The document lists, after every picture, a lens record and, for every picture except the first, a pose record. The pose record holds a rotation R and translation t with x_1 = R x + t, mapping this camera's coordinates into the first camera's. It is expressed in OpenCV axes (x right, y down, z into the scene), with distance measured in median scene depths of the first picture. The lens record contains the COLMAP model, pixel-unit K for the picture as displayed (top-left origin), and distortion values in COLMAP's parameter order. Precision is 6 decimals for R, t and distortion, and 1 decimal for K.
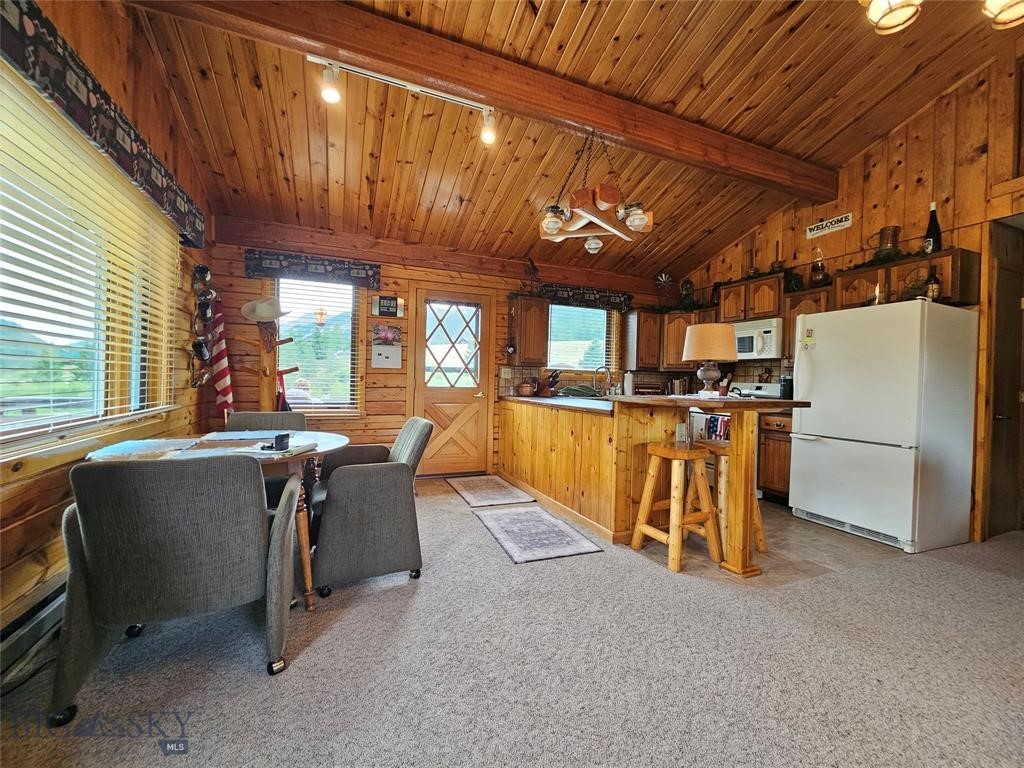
lens RADIAL K [[418.3, 0, 513.1], [0, 418.3, 381.8], [0, 0, 1]] dist [-0.003244, -0.000315]
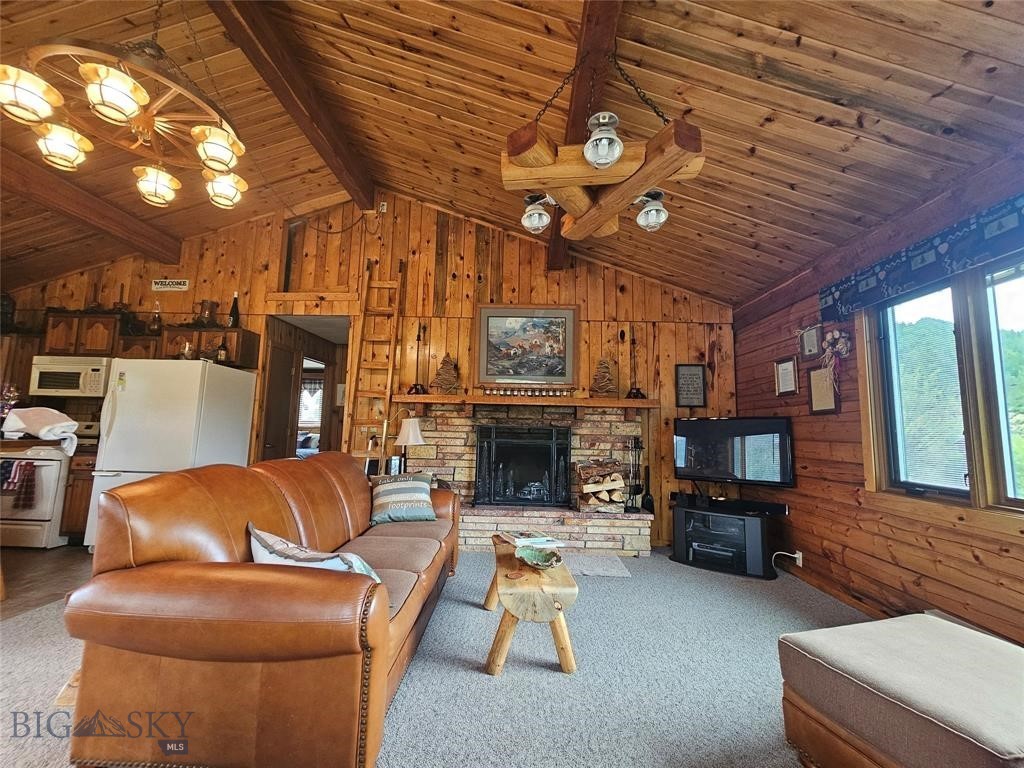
lens RADIAL K [[418.3, 0, 514.9], [0, 418.3, 383.1], [0, 0, 1]] dist [-0.003244, -0.000315]
pose [[0.396284, 0.088610, 0.913842, 0.111116], [-0.010750, 0.995711, -0.091887, -0.009151], [-0.918065, 0.026589, 0.395537, -0.327697]]
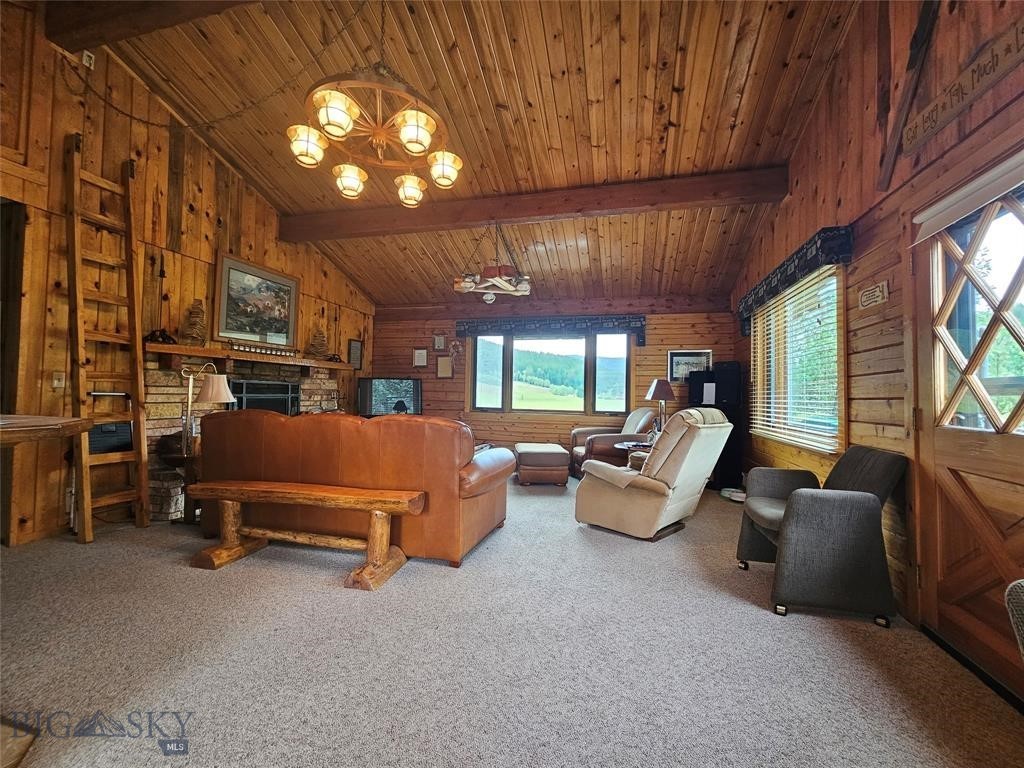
lens RADIAL K [[418.3, 0, 515.6], [0, 418.3, 383.0], [0, 0, 1]] dist [-0.003244, -0.000315]
pose [[-0.799765, -0.024339, 0.599819, -0.163367], [-0.035248, 0.999358, -0.006446, -0.012521], [-0.599277, -0.026298, -0.800110, 0.652453]]
